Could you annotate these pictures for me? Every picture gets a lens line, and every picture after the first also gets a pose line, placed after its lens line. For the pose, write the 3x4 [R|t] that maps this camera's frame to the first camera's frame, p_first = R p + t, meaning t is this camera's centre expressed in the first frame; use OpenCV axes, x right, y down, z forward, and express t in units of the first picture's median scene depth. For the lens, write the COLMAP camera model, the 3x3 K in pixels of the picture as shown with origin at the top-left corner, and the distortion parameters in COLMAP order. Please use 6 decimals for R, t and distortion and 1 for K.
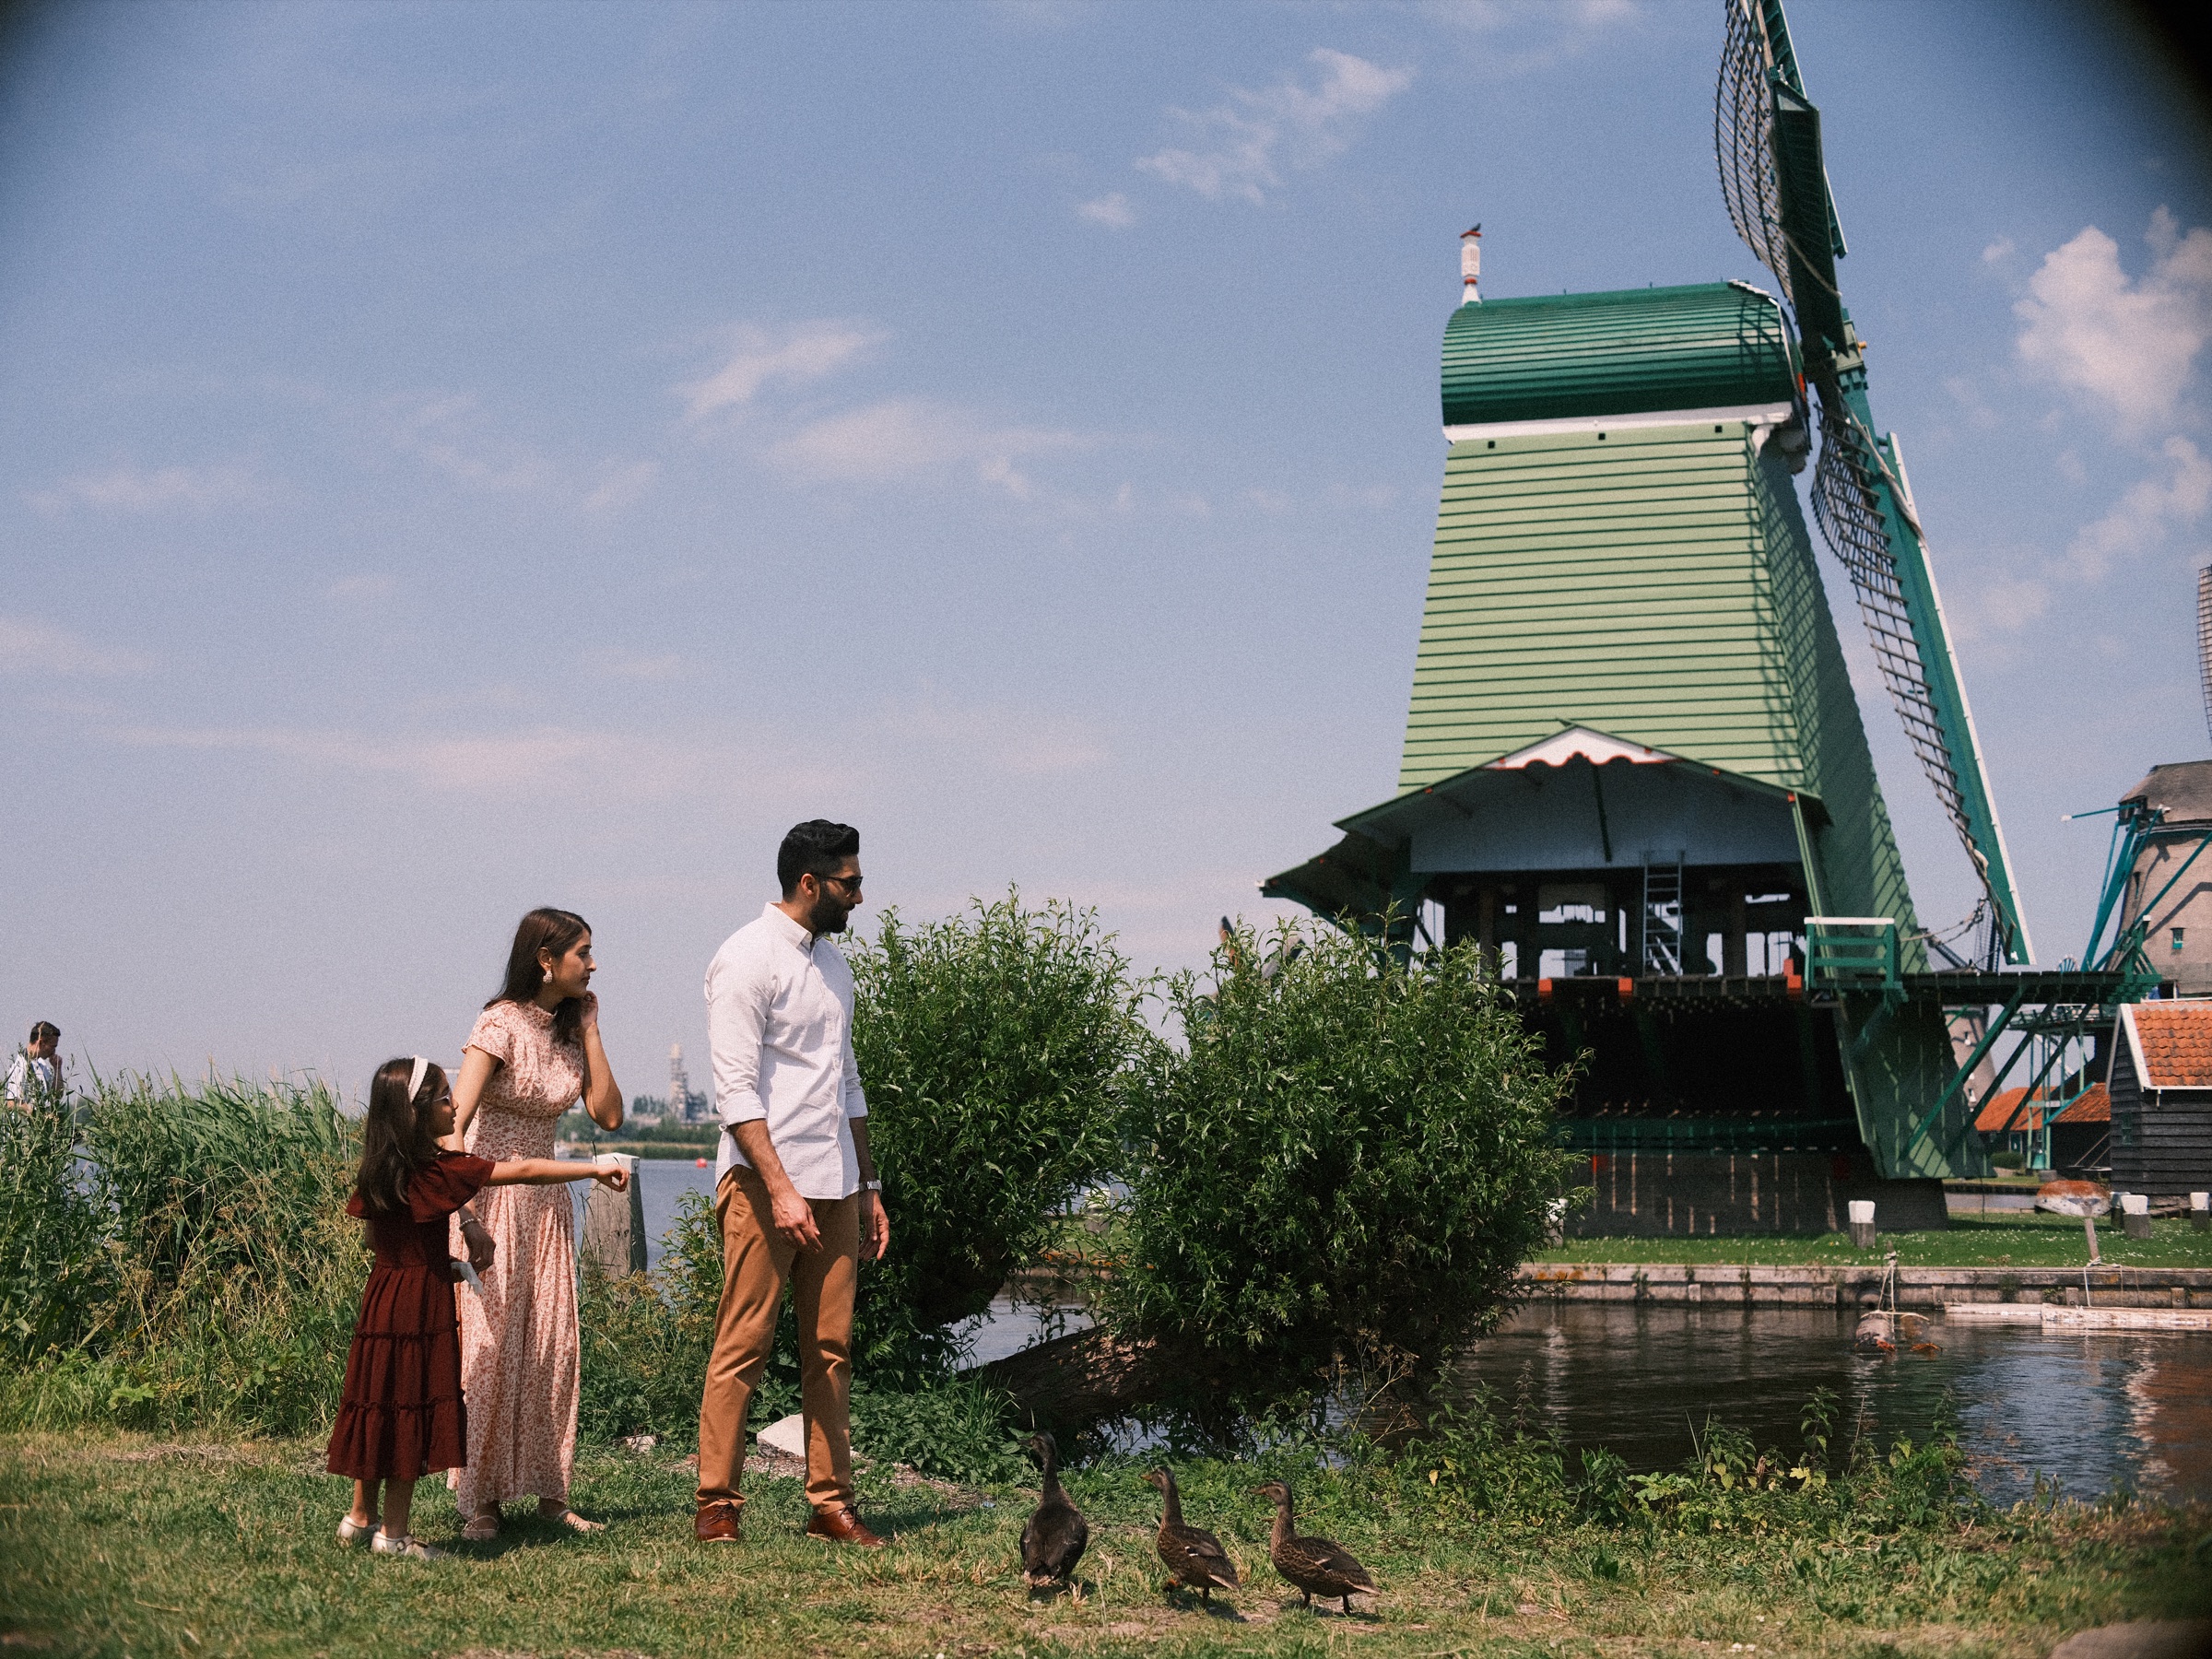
lens RADIAL K [[2840.3, 0, 1057.8], [0, 2840.3, 831.5], [0, 0, 1]] dist [-0.120684, 0.014807]
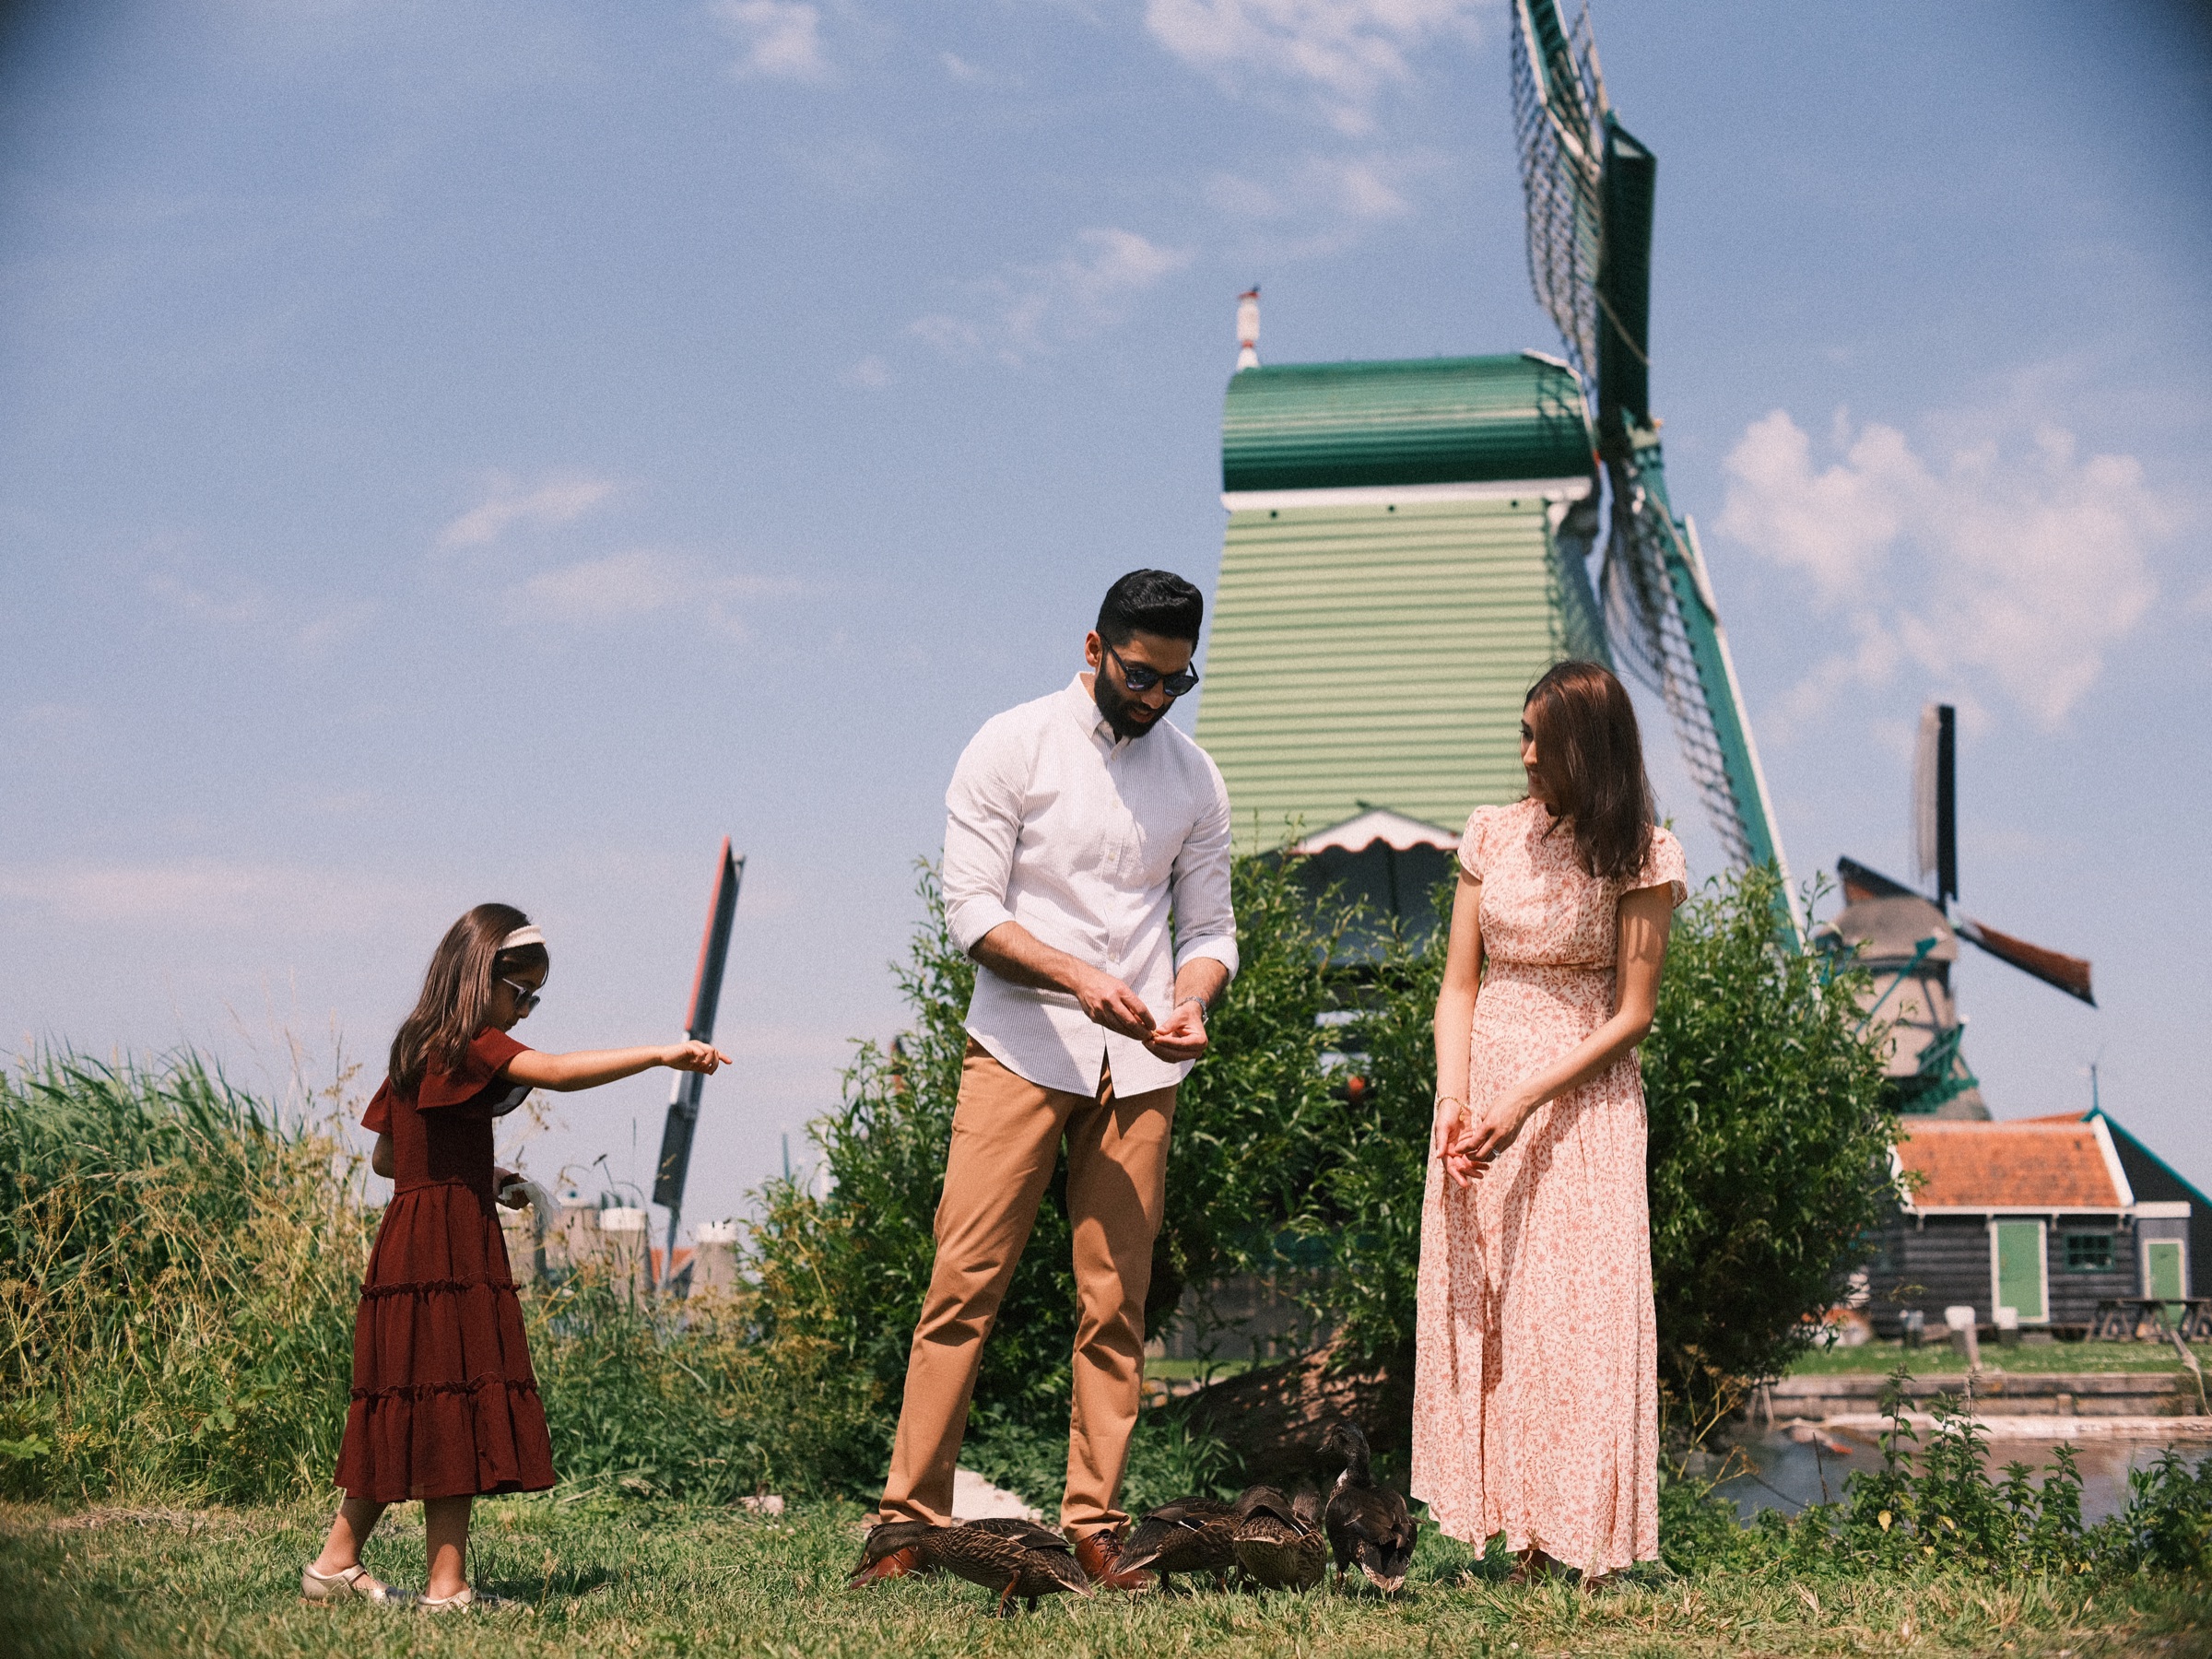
lens RADIAL K [[2927.3, 0, 1148.2], [0, 2927.3, 784.7], [0, 0, 1]] dist [-0.151610, 0.090896]
pose [[0.987464, 0.022500, 0.156230, -0.039622], [-0.012192, 0.997704, -0.066624, 0.018960], [-0.157370, 0.063884, 0.985471, 0.057320]]
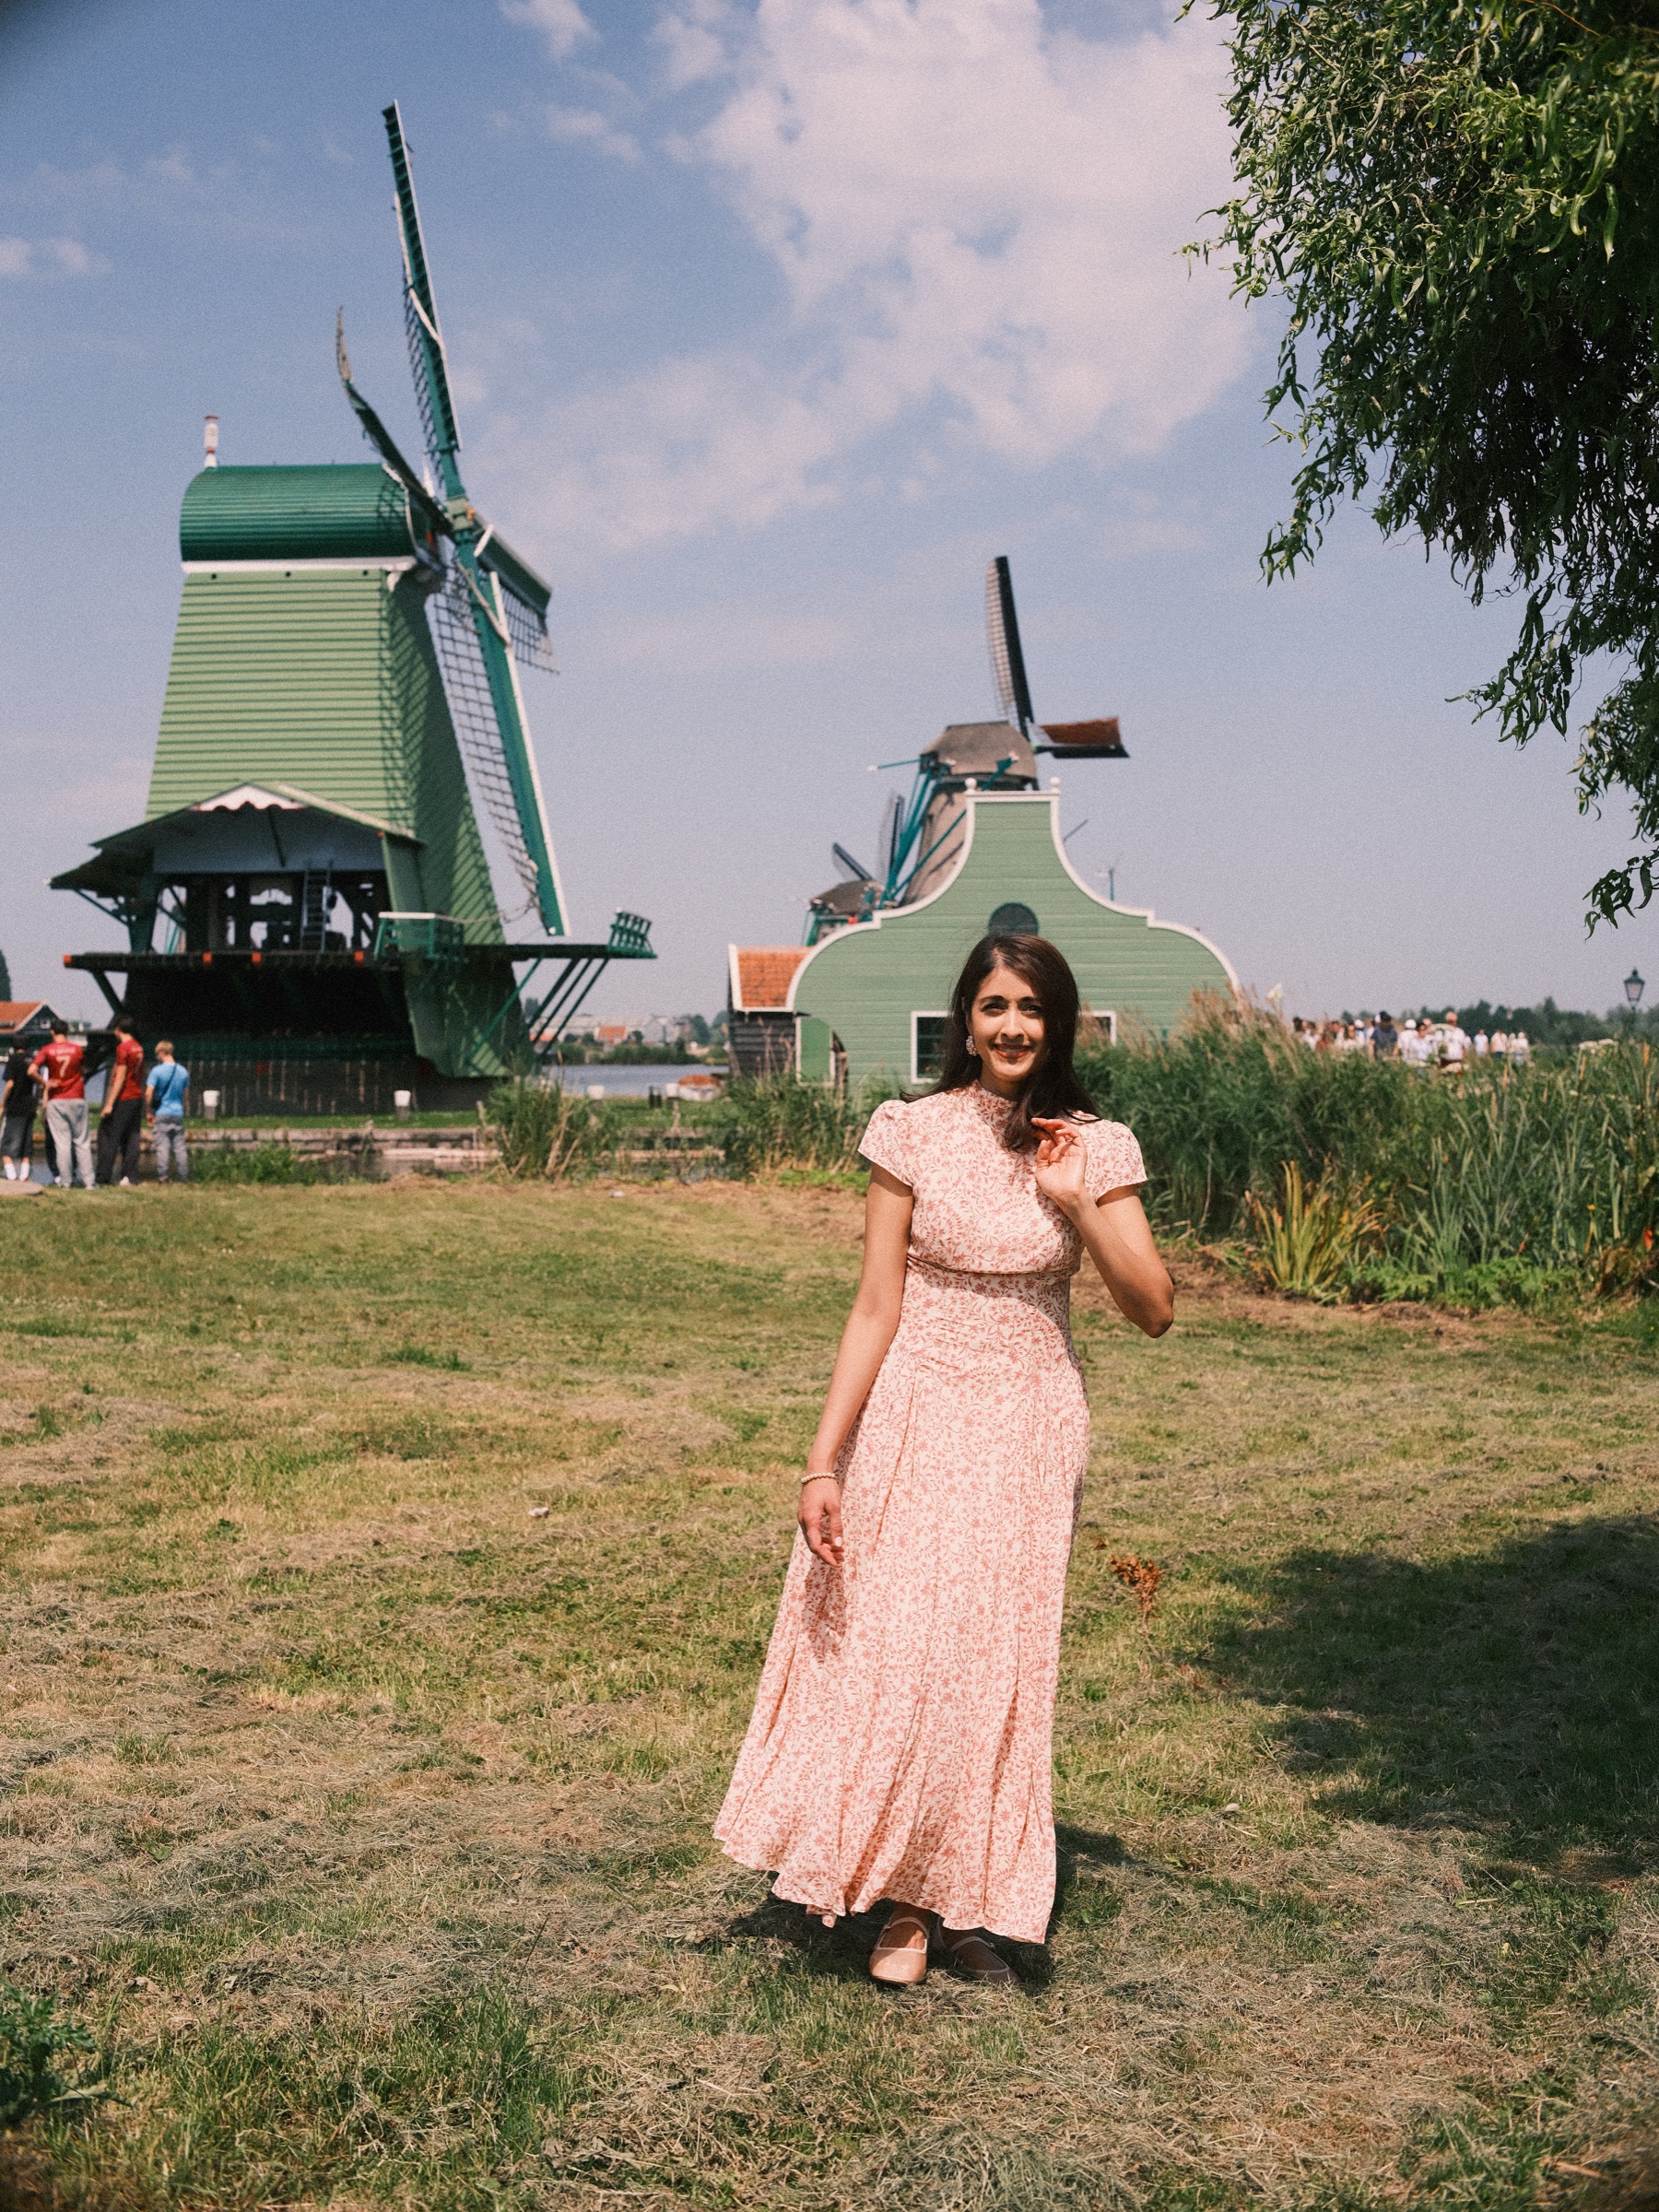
lens RADIAL K [[2901.5, 0, 829.5], [0, 2901.5, 1106.0], [0, 0, 1]] dist [-0.120057, -0.024248]
pose [[0.968373, -0.015871, 0.249003, 0.091938], [-0.017899, 0.990985, 0.132774, -0.072315], [-0.248866, -0.133032, 0.959358, -0.558002]]
